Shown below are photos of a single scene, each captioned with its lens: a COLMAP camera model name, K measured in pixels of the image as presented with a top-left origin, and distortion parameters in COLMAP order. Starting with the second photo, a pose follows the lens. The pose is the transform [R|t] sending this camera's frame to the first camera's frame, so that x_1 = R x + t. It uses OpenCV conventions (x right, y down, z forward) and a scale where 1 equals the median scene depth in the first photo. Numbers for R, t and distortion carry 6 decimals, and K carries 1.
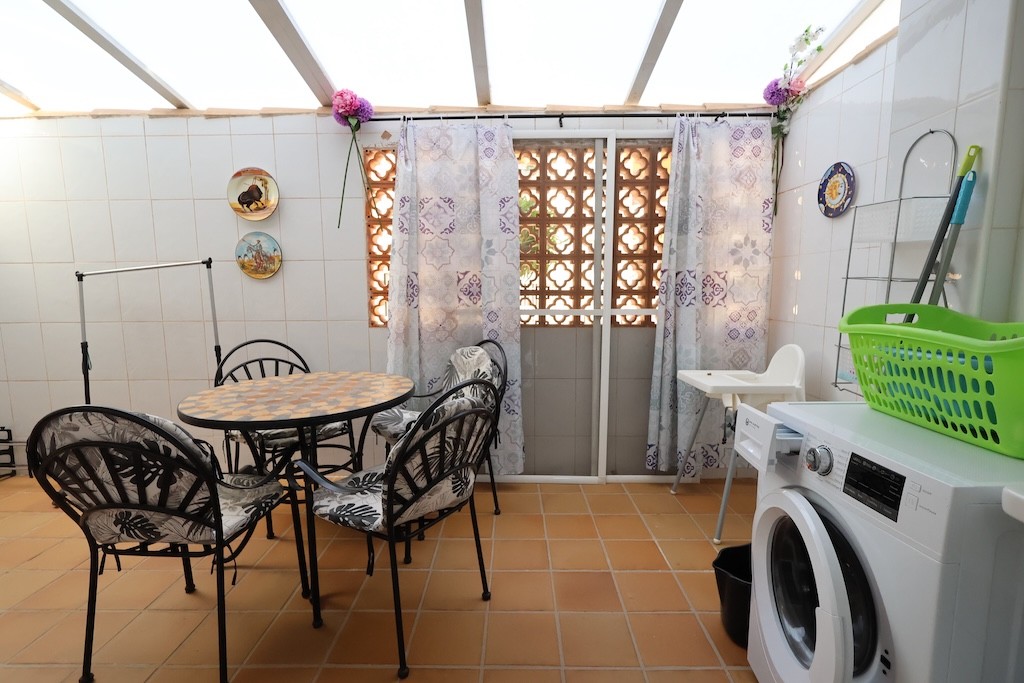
lens RADIAL K [[474.0, 0, 511.1], [0, 474.0, 348.7], [0, 0, 1]] dist [0.000490, 0.001060]
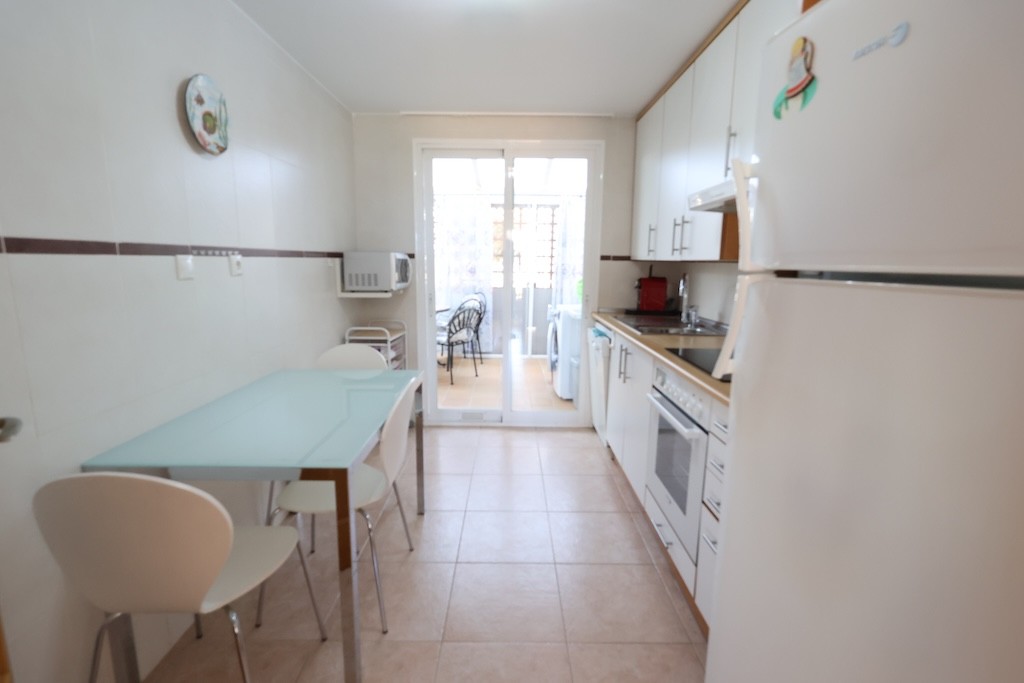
lens RADIAL K [[474.0, 0, 512.0], [0, 474.0, 337.1], [0, 0, 1]] dist [0.000490, 0.001060]
pose [[0.999693, 0.012153, 0.021614, 0.069176], [-0.012469, 0.999817, 0.014525, 0.167205], [-0.021434, -0.014790, 0.999661, -1.345188]]
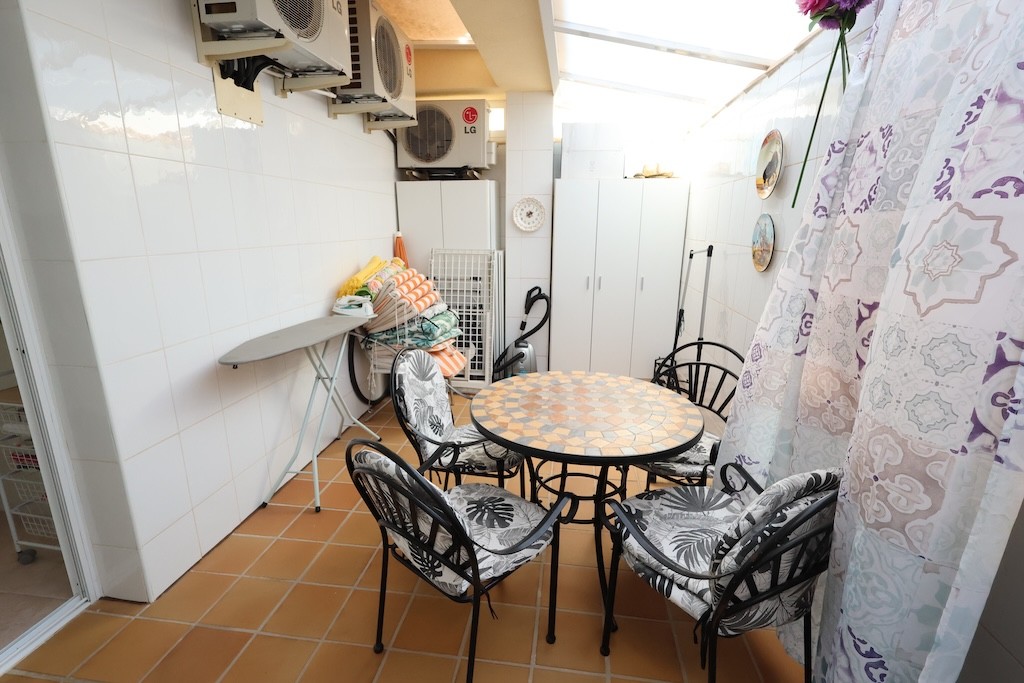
lens RADIAL K [[474.0, 0, 509.5], [0, 474.0, 345.3], [0, 0, 1]] dist [0.000490, 0.001060]
pose [[-0.110801, 0.242817, -0.963724, 0.357306], [-0.147473, 0.954942, 0.257559, -0.190900], [0.982840, 0.170661, -0.070000, 0.733816]]
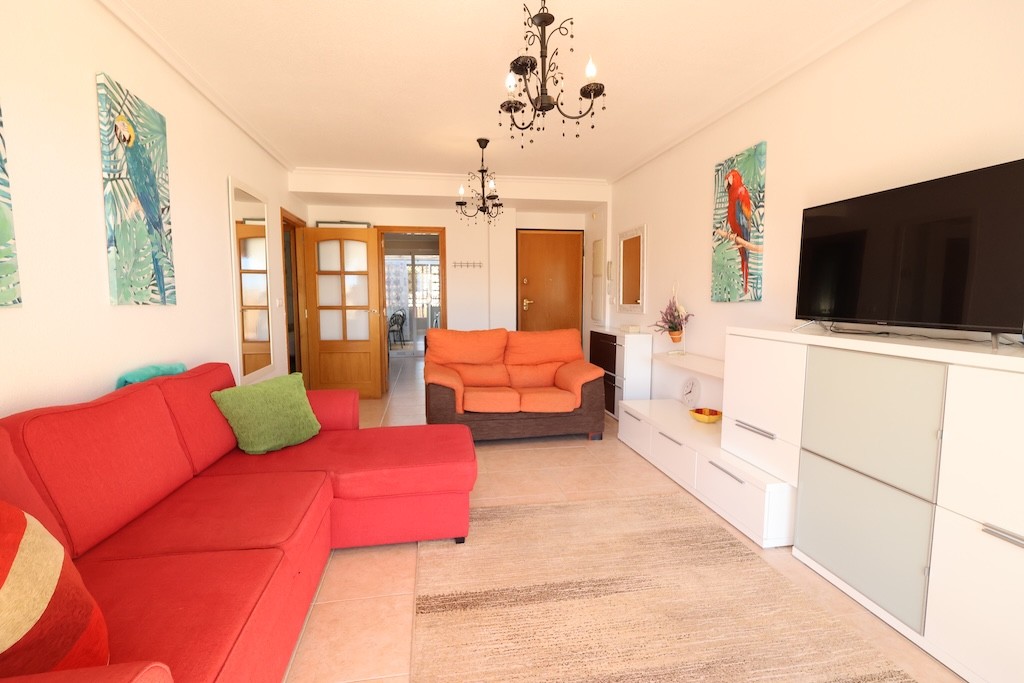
lens RADIAL K [[474.0, 0, 507.3], [0, 474.0, 337.7], [0, 0, 1]] dist [0.000490, 0.001060]
pose [[0.982722, -0.010673, 0.184777, 0.107975], [0.020301, 0.998528, -0.050292, 0.508356], [-0.183968, 0.053174, 0.981493, -3.665246]]
